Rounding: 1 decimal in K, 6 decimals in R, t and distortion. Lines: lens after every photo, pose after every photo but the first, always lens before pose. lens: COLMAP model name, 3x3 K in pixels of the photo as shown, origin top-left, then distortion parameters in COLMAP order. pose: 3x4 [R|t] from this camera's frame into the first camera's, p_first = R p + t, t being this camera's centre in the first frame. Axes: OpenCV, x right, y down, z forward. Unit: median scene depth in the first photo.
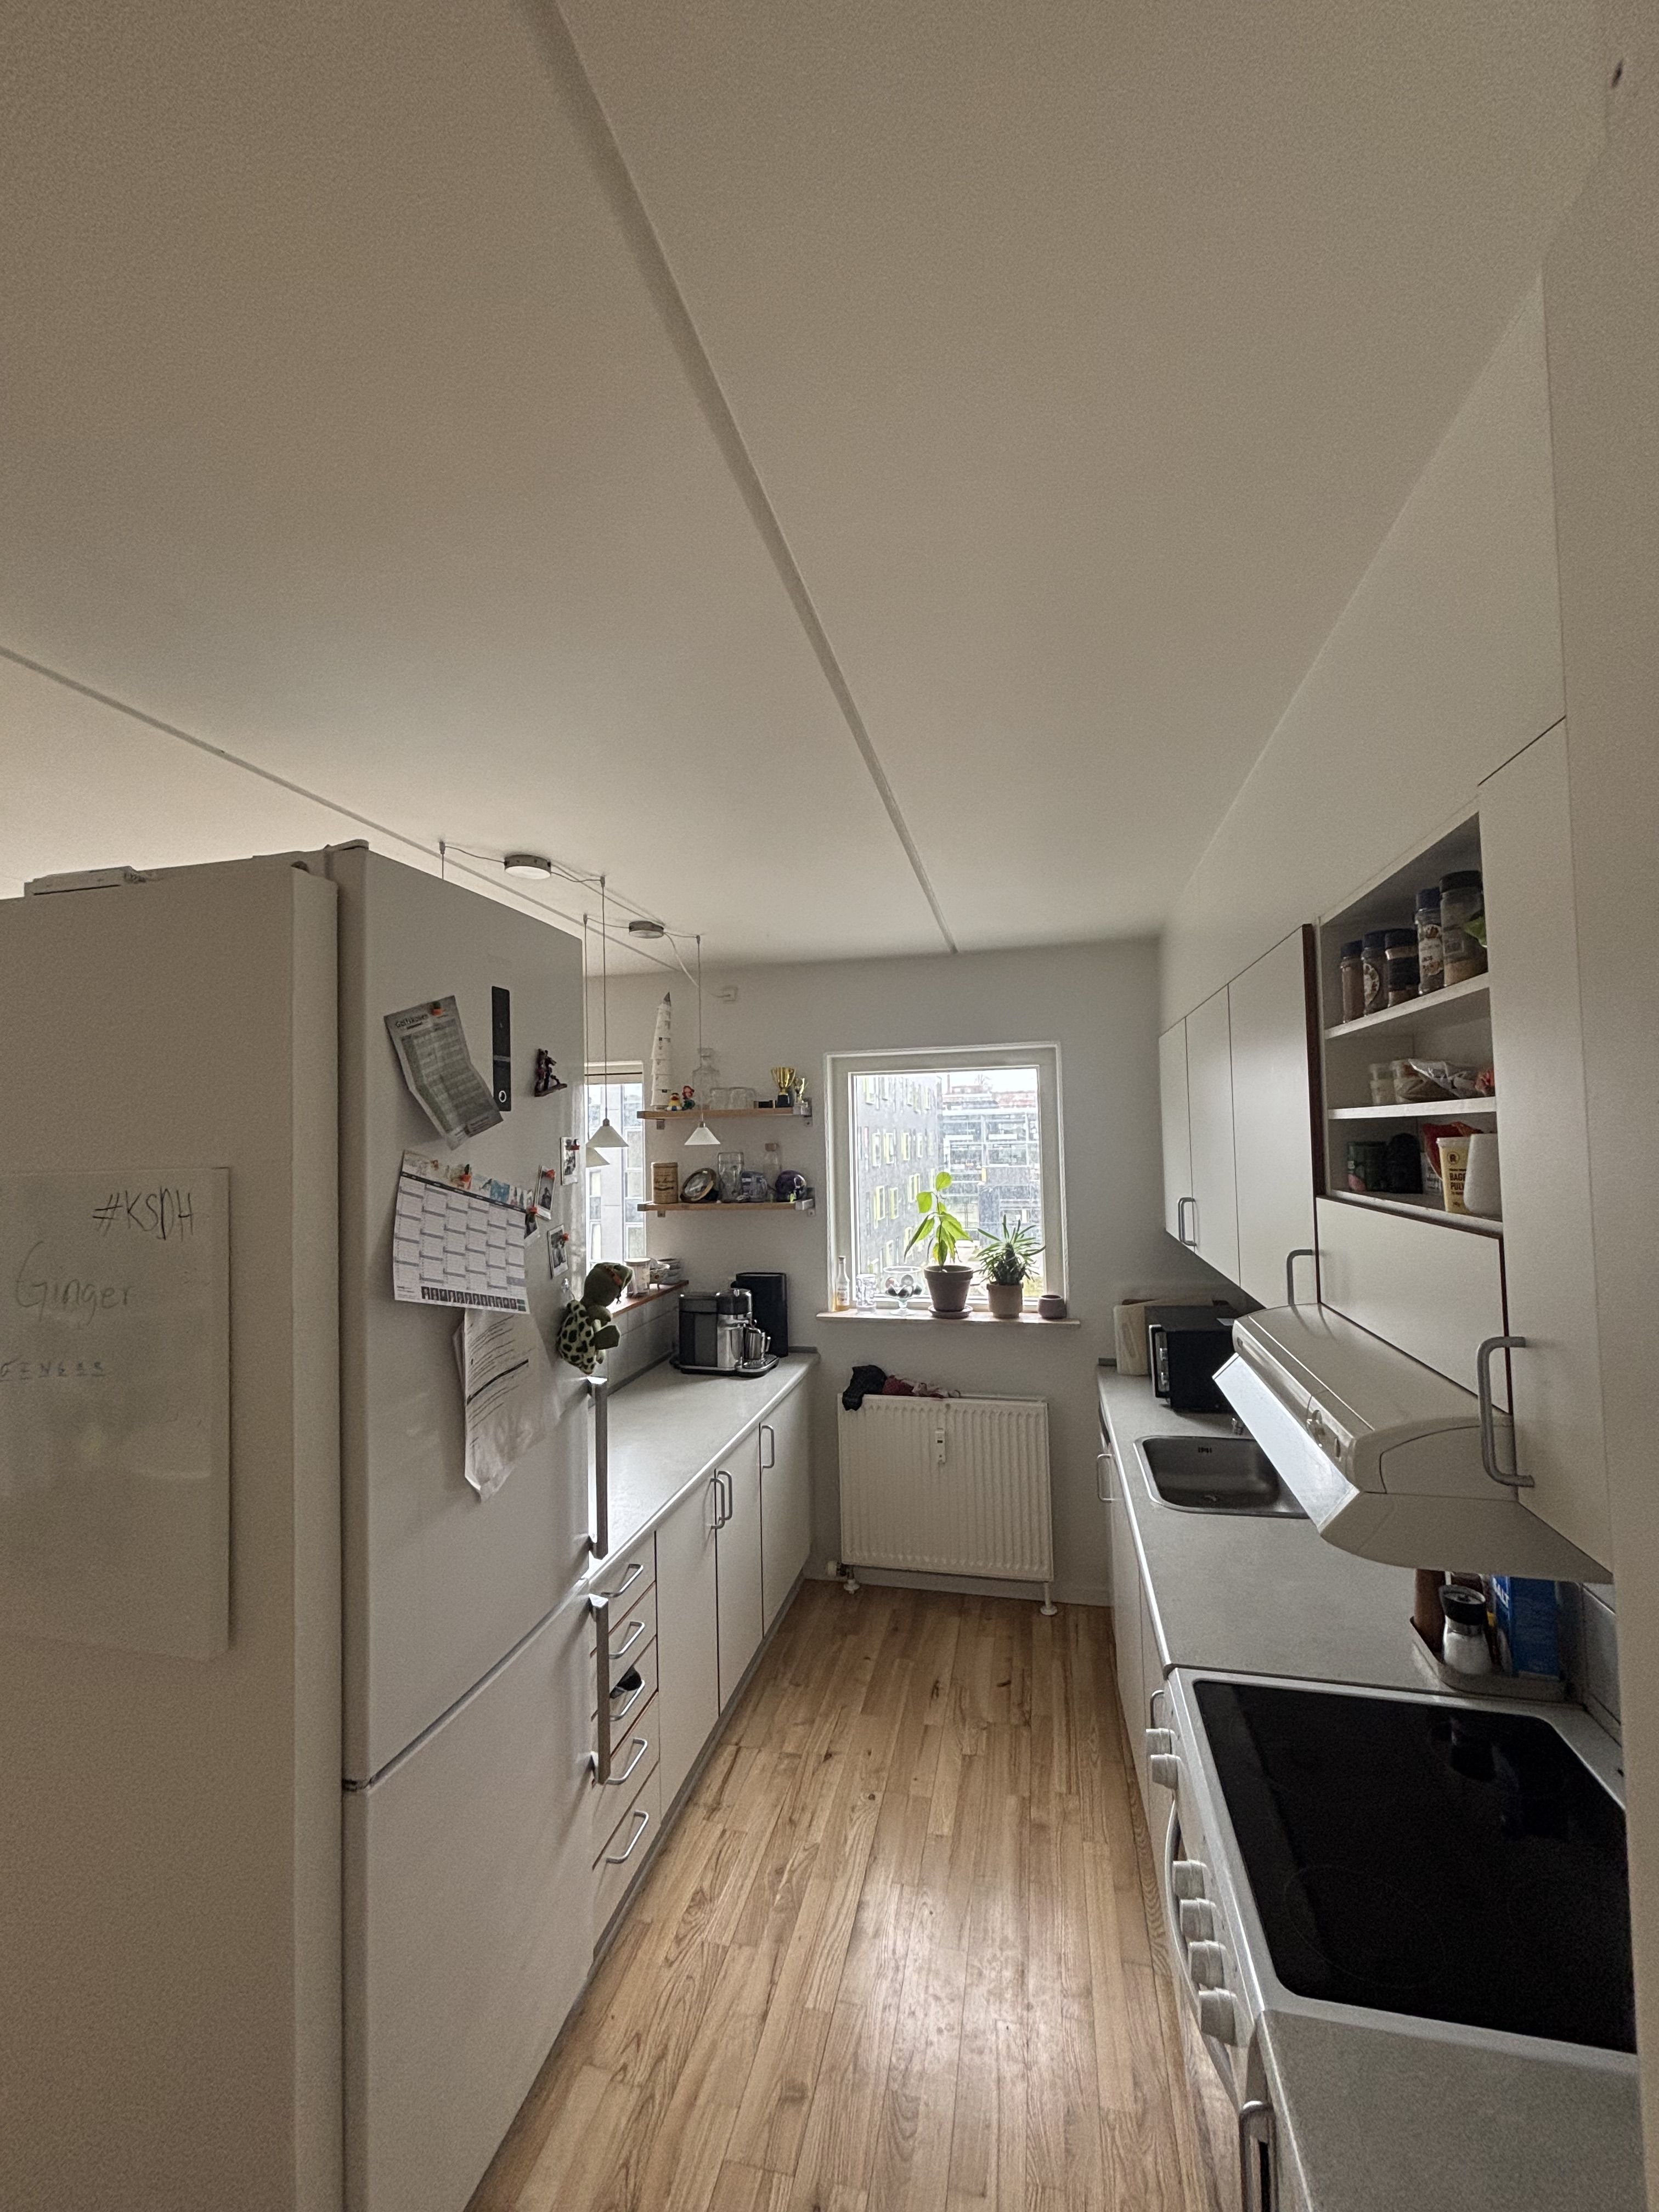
lens RADIAL K [[893.4, 0, 829.5], [0, 893.4, 1106.0], [0, 0, 1]] dist [0.003677, 0.000290]
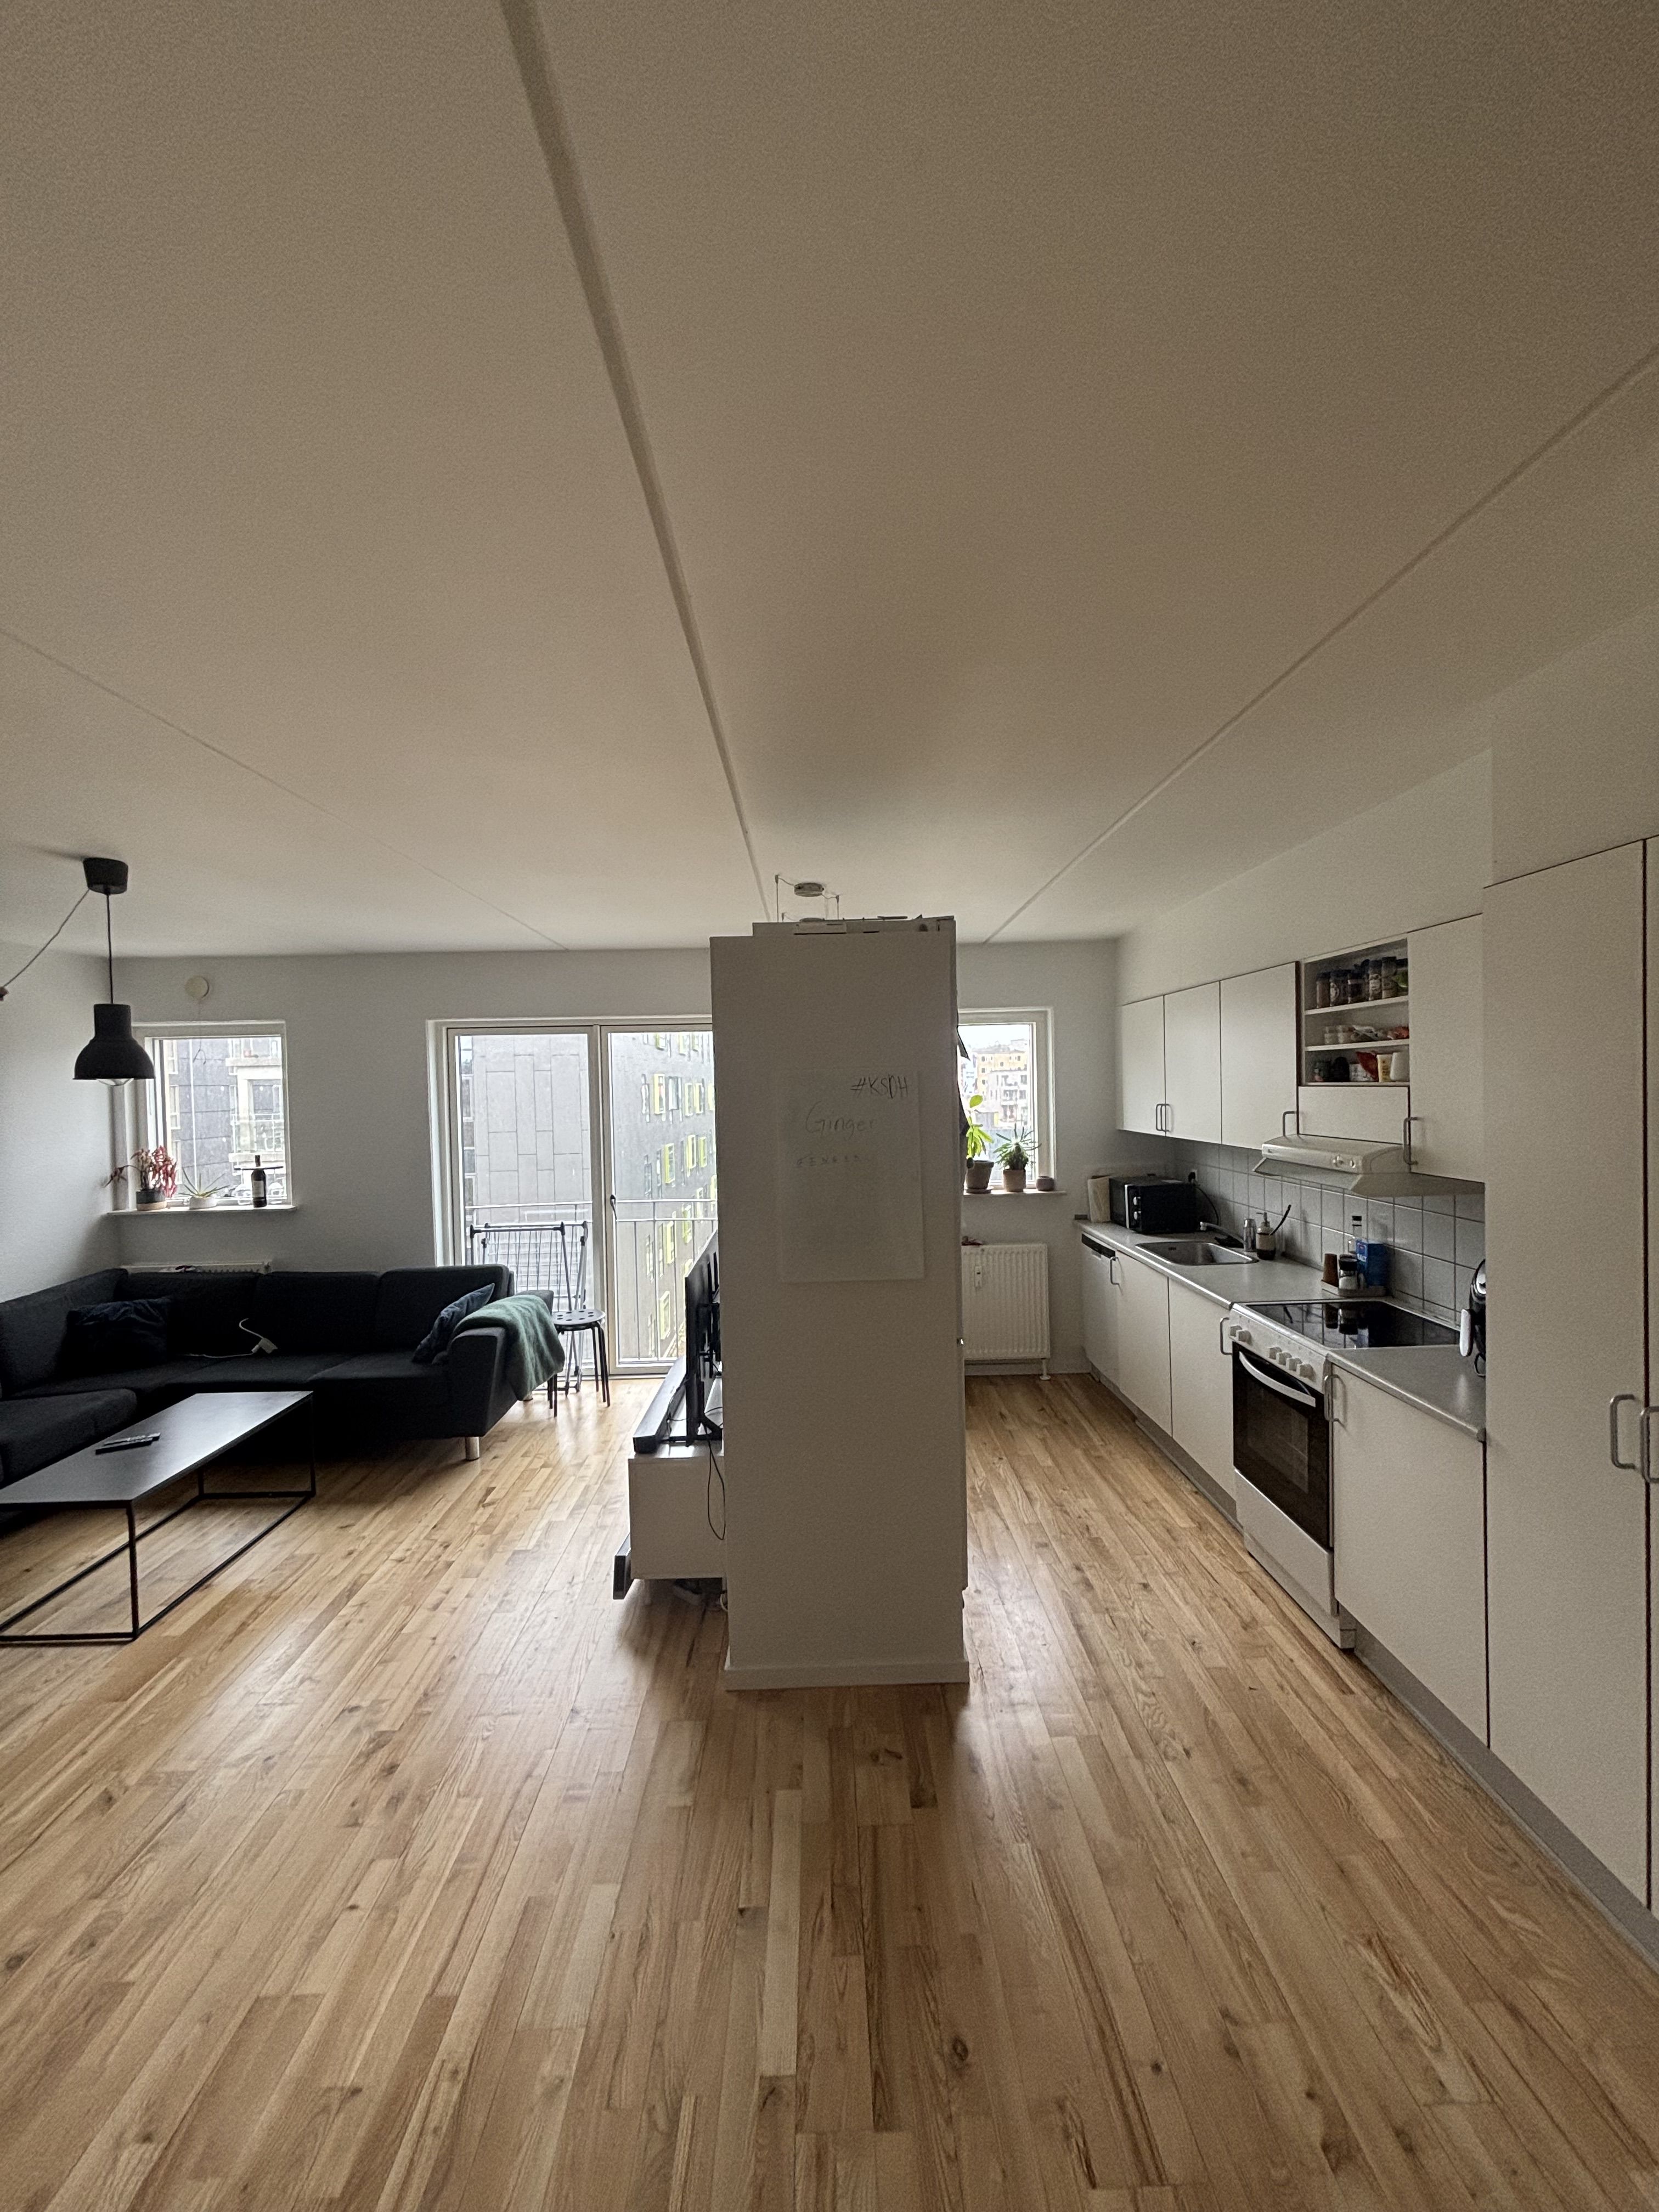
lens RADIAL K [[879.6, 0, 833.8], [0, 879.6, 1098.8], [0, 0, 1]] dist [0.000174, -0.000466]
pose [[0.969541, -0.006414, 0.244844, -0.591587], [-0.004826, 0.998963, 0.045277, 0.020949], [-0.244881, -0.045080, 0.968505, -0.444108]]
